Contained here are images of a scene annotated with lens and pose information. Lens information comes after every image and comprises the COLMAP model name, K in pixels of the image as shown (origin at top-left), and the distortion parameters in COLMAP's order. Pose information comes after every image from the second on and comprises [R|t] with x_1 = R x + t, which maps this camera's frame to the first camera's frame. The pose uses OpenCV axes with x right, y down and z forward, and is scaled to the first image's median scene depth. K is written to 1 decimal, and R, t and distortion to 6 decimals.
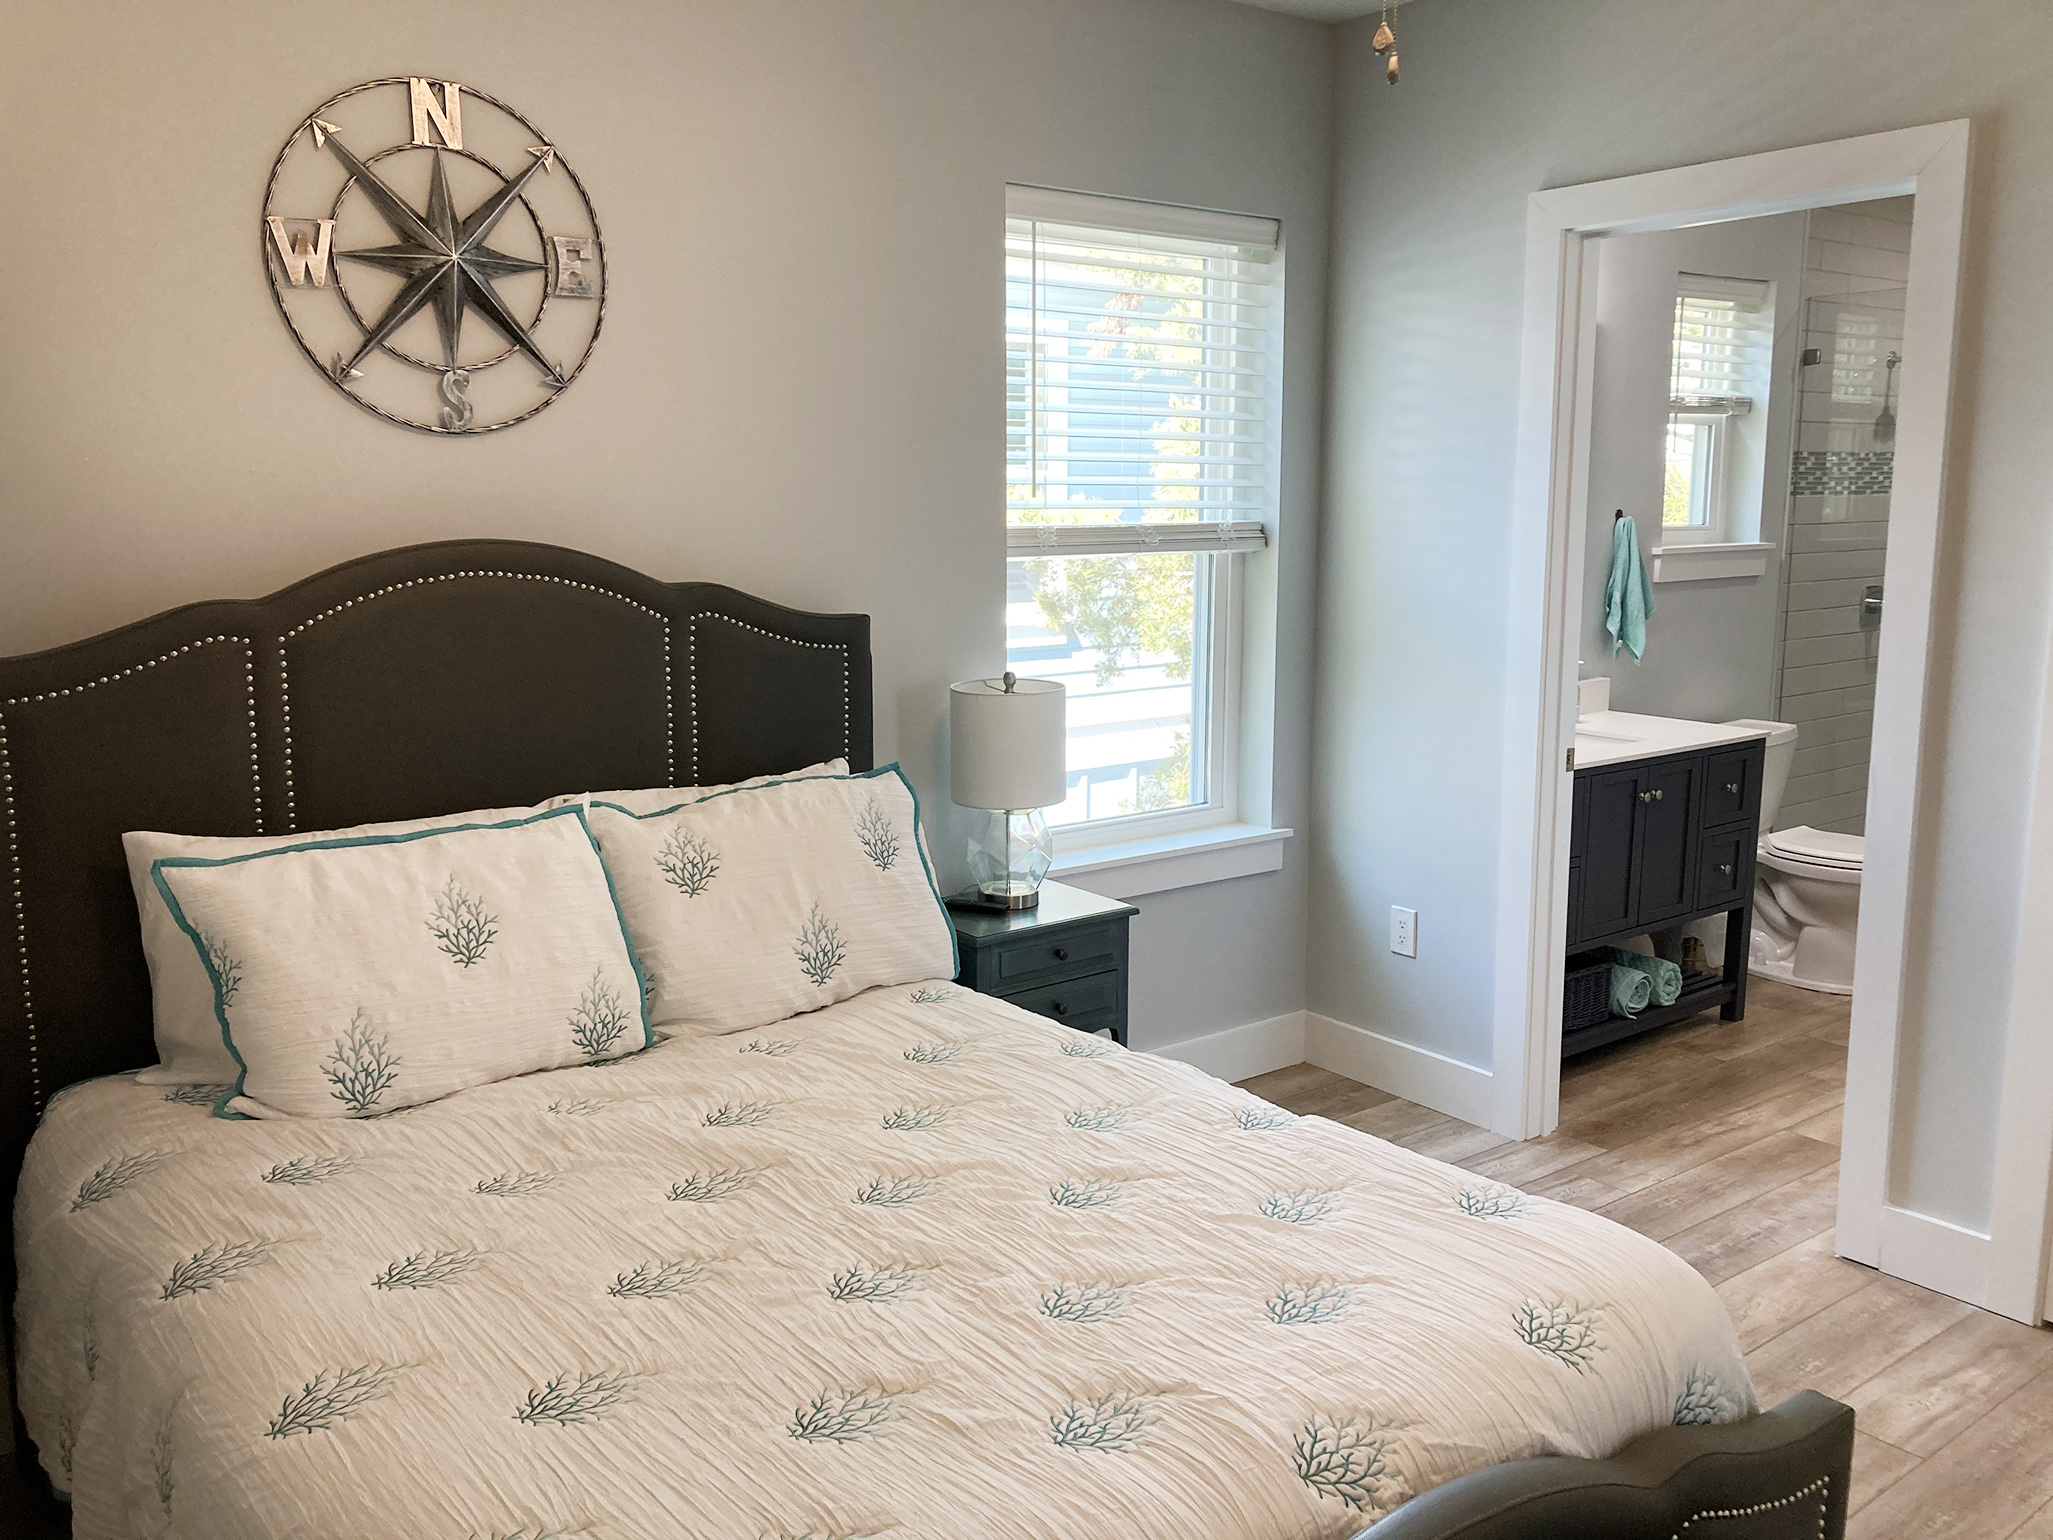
lens RADIAL K [[1692.9, 0, 1028.4], [0, 1692.9, 774.3], [0, 0, 1]] dist [0.032244, 0.000050]
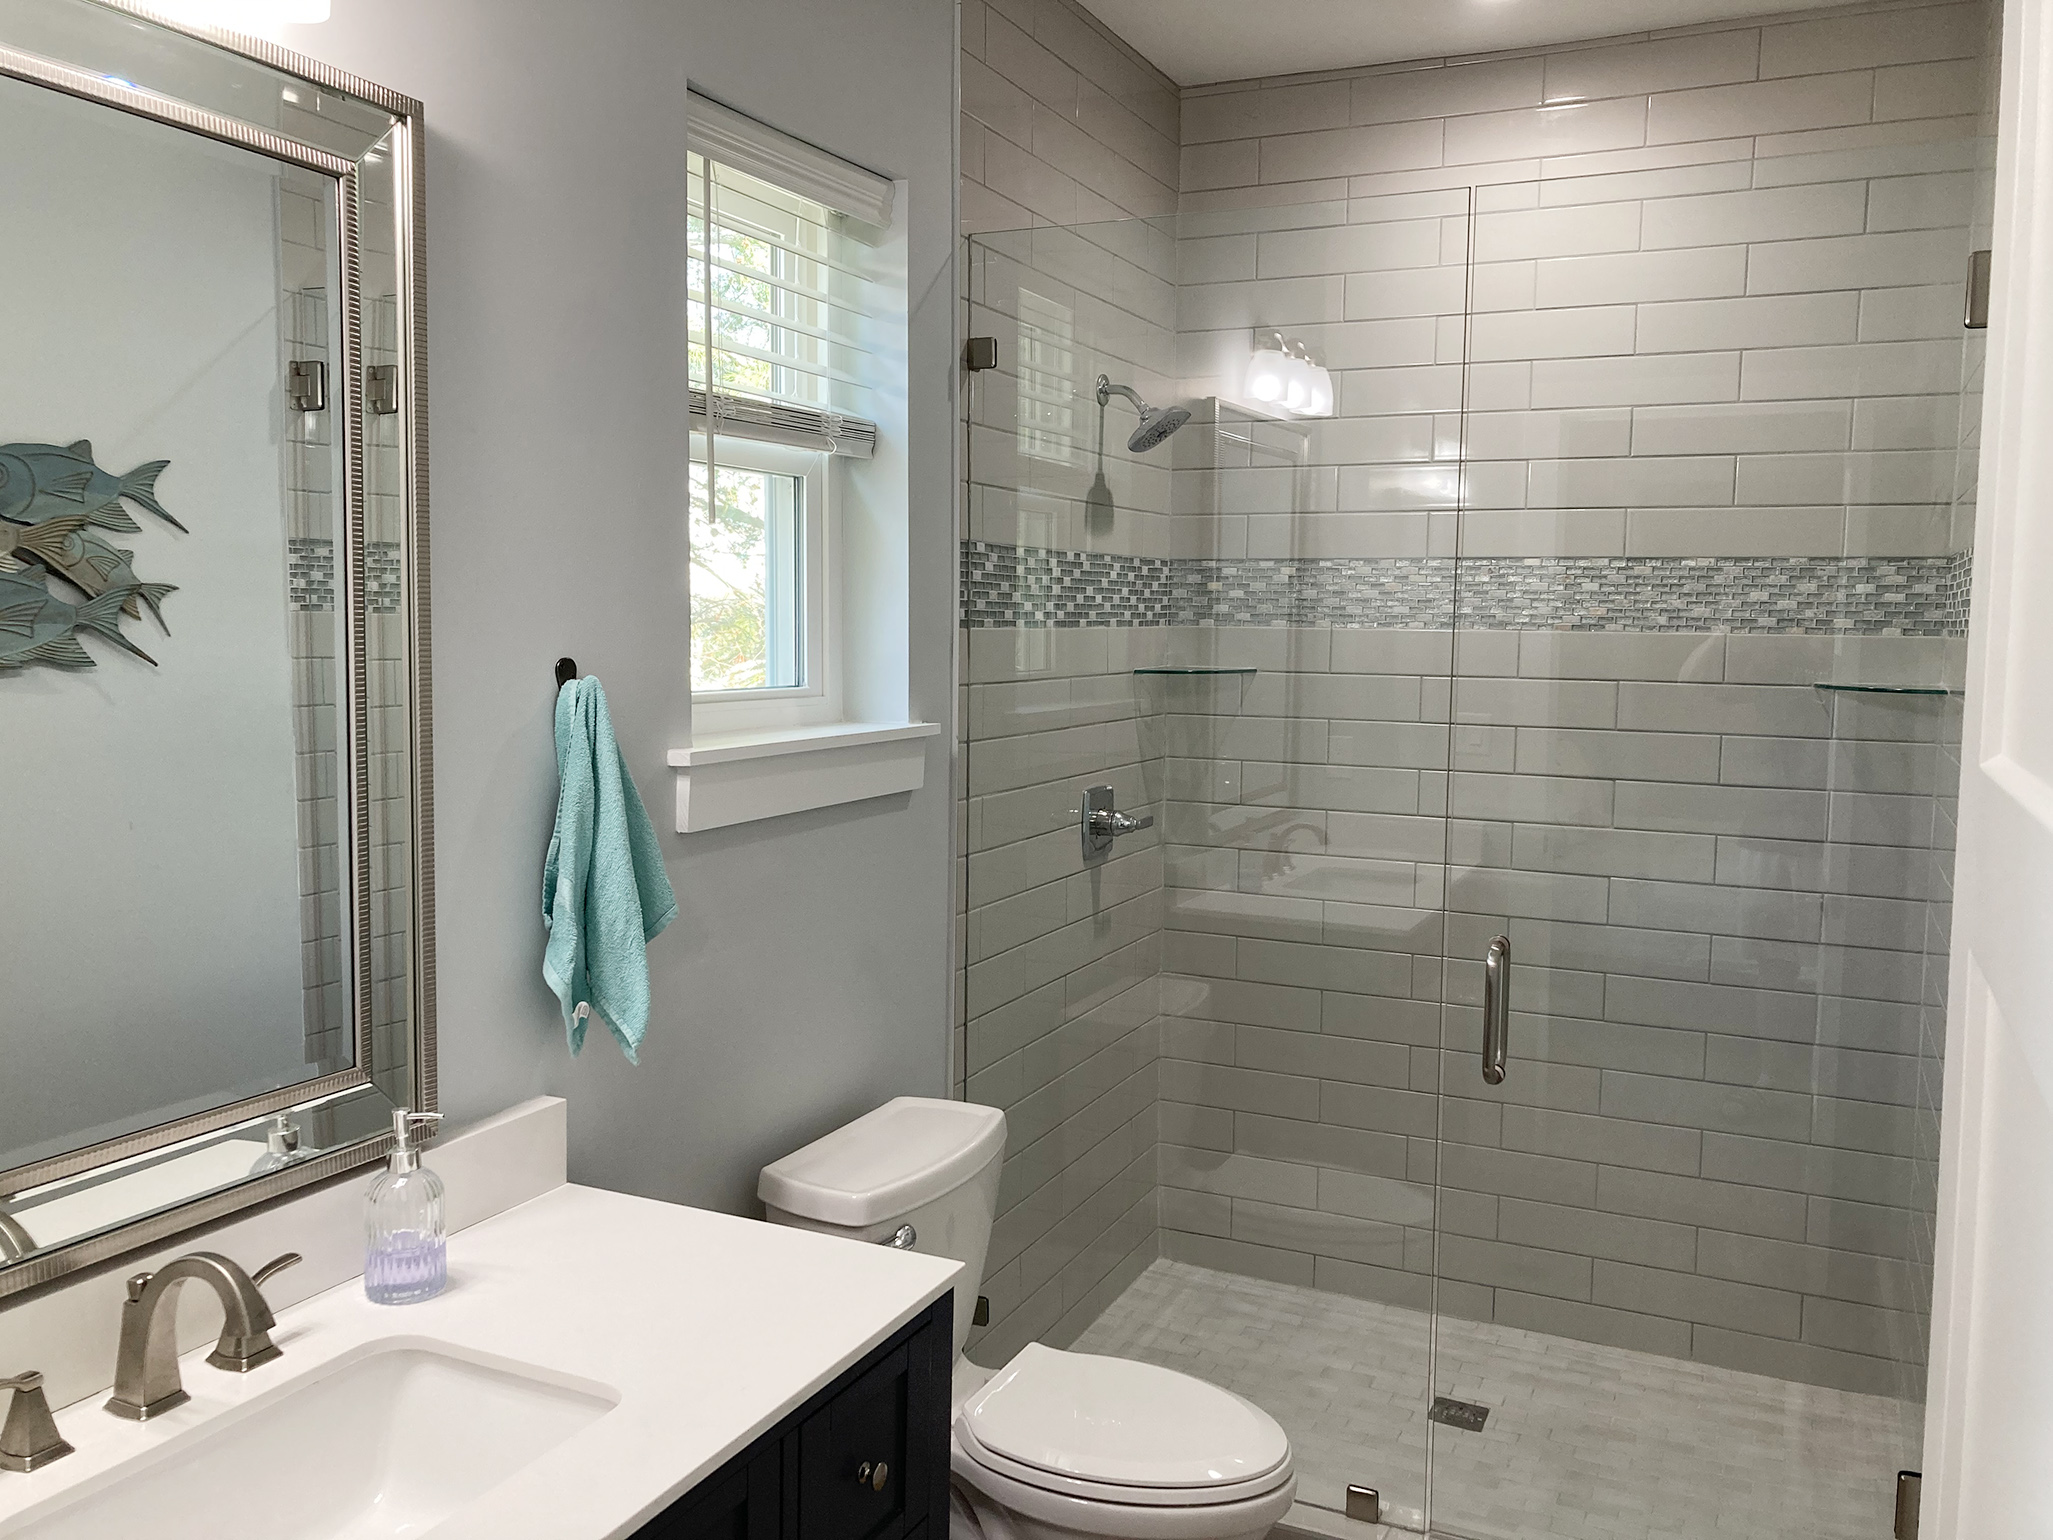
lens RADIAL K [[1692.9, 0, 1028.6], [0, 1692.9, 767.1], [0, 0, 1]] dist [0.032244, 0.000050]
pose [[0.892328, -0.026868, 0.450588, 0.247418], [0.061888, 0.996082, -0.063167, -0.092790], [-0.447125, 0.084251, 0.890495, 0.569744]]
